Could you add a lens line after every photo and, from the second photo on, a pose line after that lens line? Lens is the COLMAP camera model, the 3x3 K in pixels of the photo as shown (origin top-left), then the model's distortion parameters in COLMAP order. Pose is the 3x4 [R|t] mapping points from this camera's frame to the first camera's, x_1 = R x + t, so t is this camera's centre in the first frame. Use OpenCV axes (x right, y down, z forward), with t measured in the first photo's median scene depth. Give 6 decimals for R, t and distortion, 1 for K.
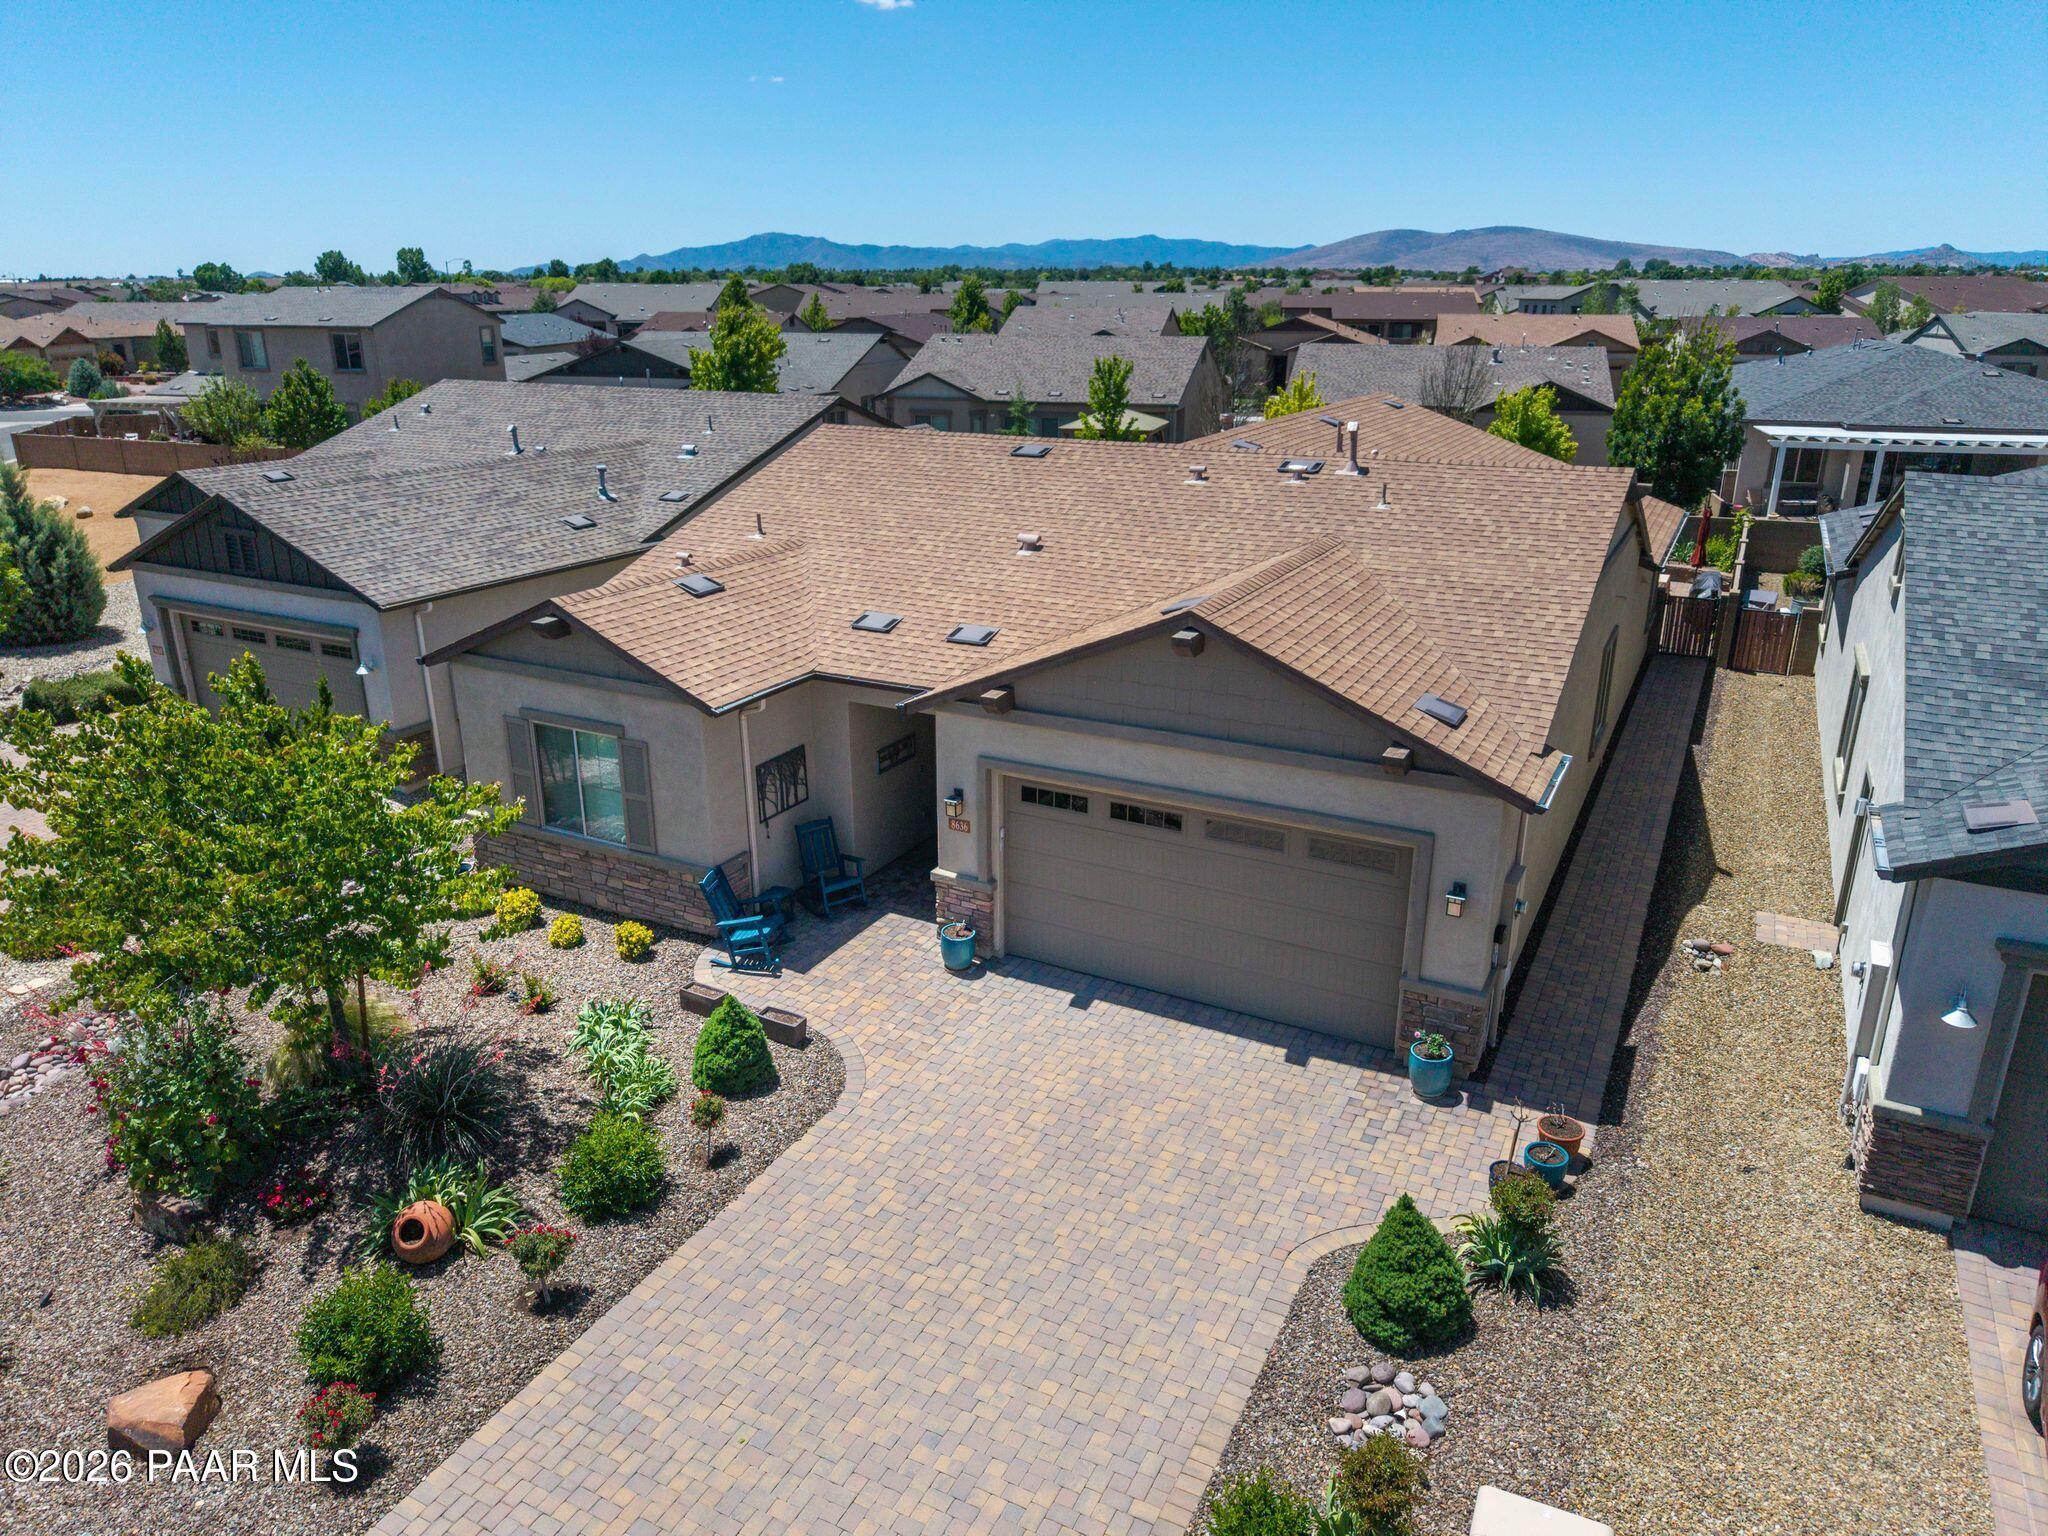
lens RADIAL K [[1364.4, 0, 1024.0], [0, 1364.4, 768.0], [0, 0, 1]] dist [0.009109, -0.002382]
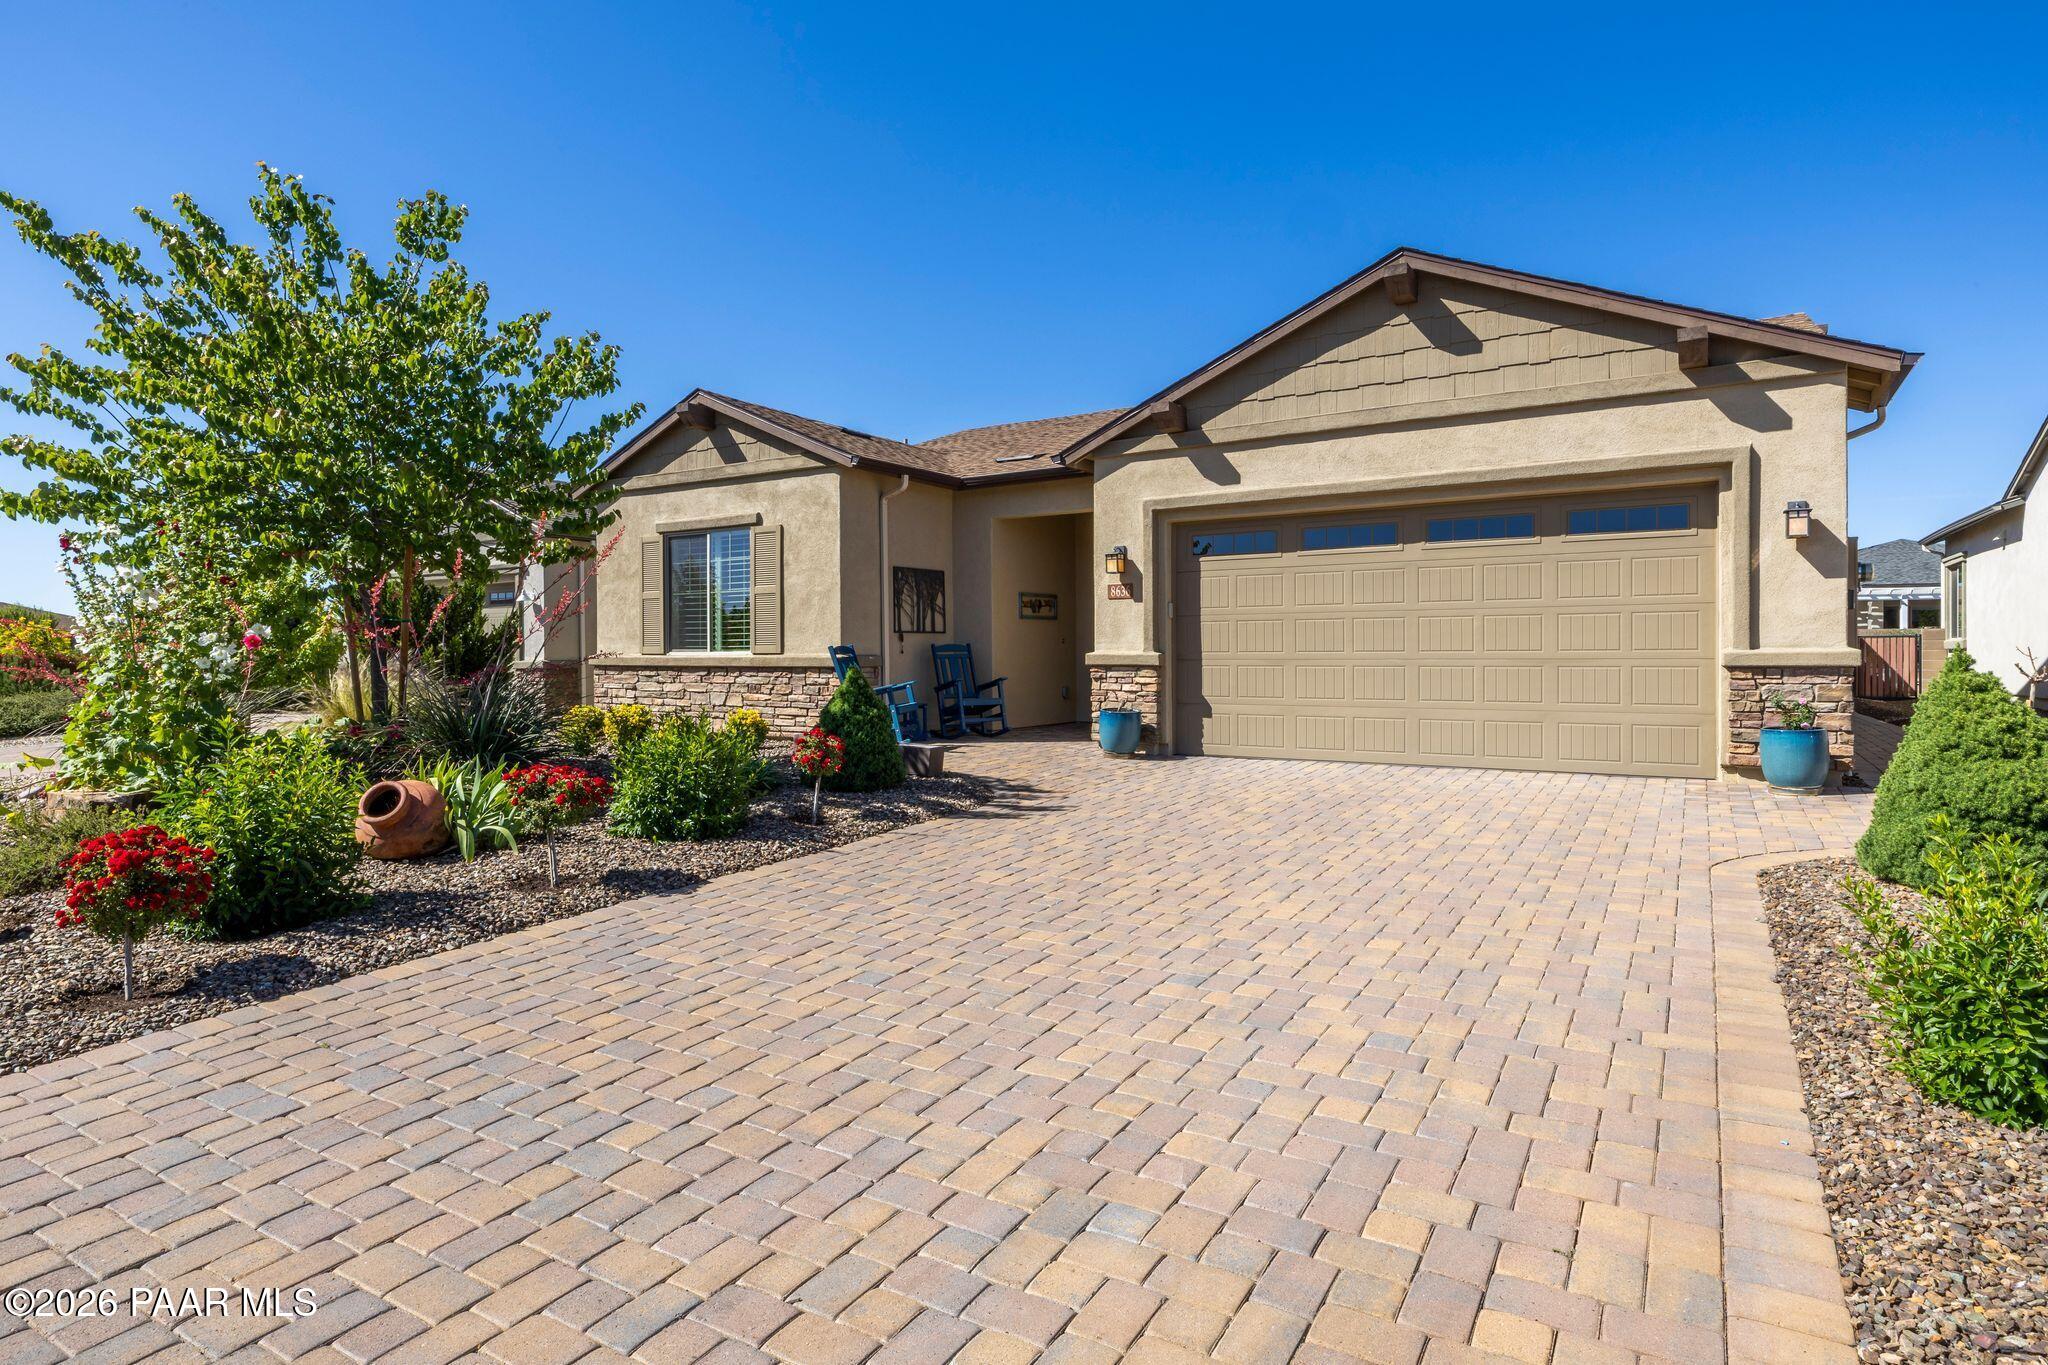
lens RADIAL K [[1099.2, 0, 1009.0], [0, 1099.2, 675.1], [0, 0, 1]] dist [-0.001627, -0.003105]
pose [[0.996957, -0.003431, -0.077877, -0.063574], [-0.020818, 0.951025, -0.308413, 0.313012], [0.075121, 0.309096, 0.948059, 0.338876]]
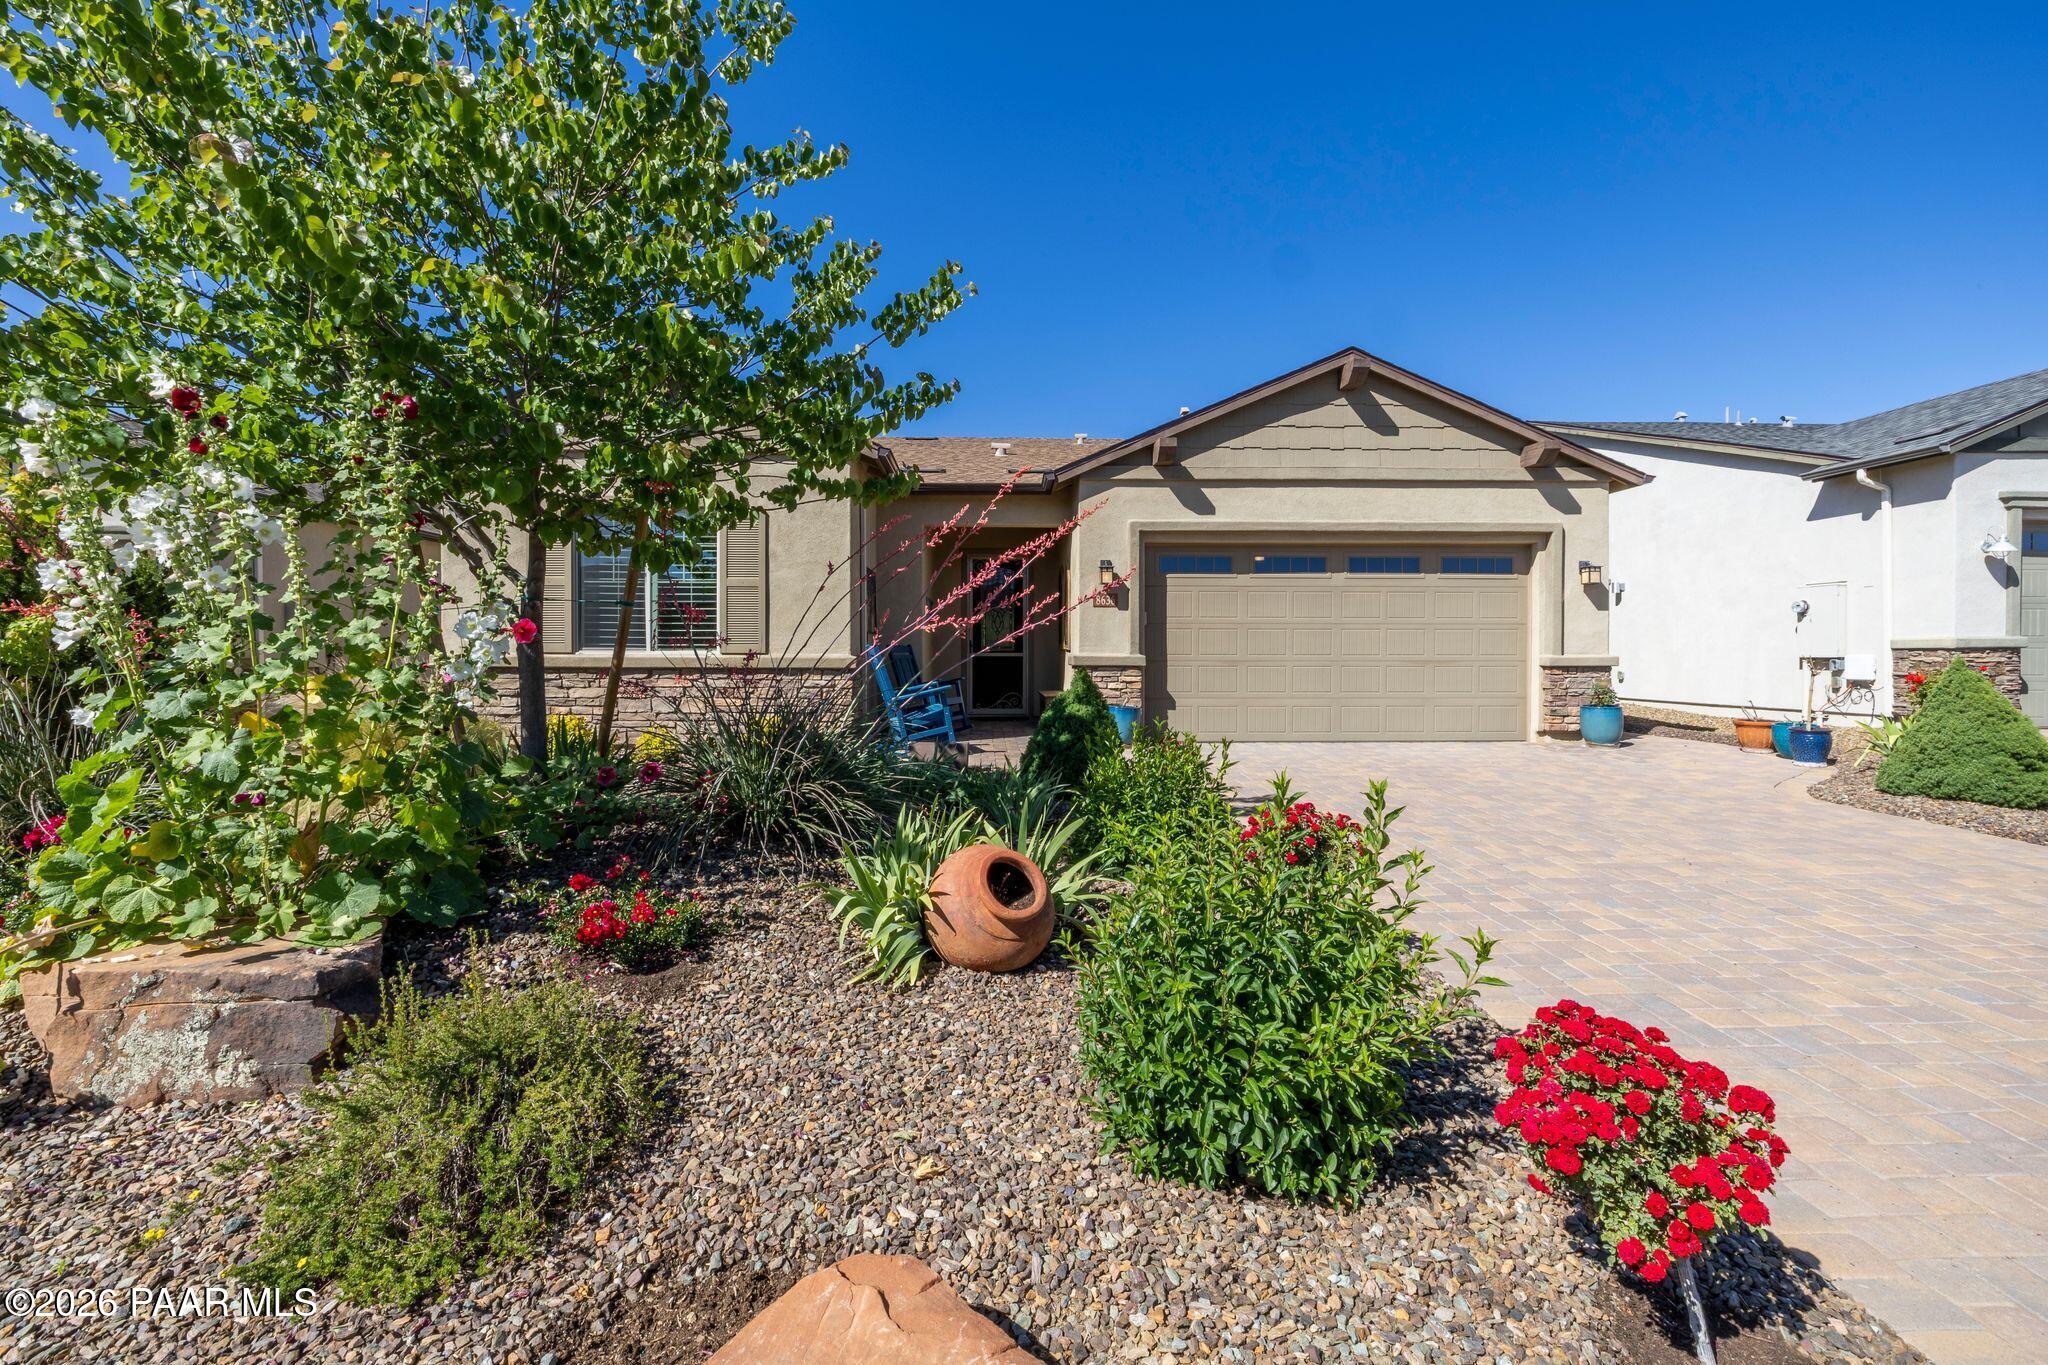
lens RADIAL K [[866.5, 0, 1004.5], [0, 866.5, 662.9], [0, 0, 1]] dist [-0.001519, -0.000030]
pose [[0.869266, -0.003781, 0.494330, -0.416002], [0.160981, 0.947629, -0.275833, 0.247423], [-0.467399, 0.319350, 0.824351, 0.526931]]
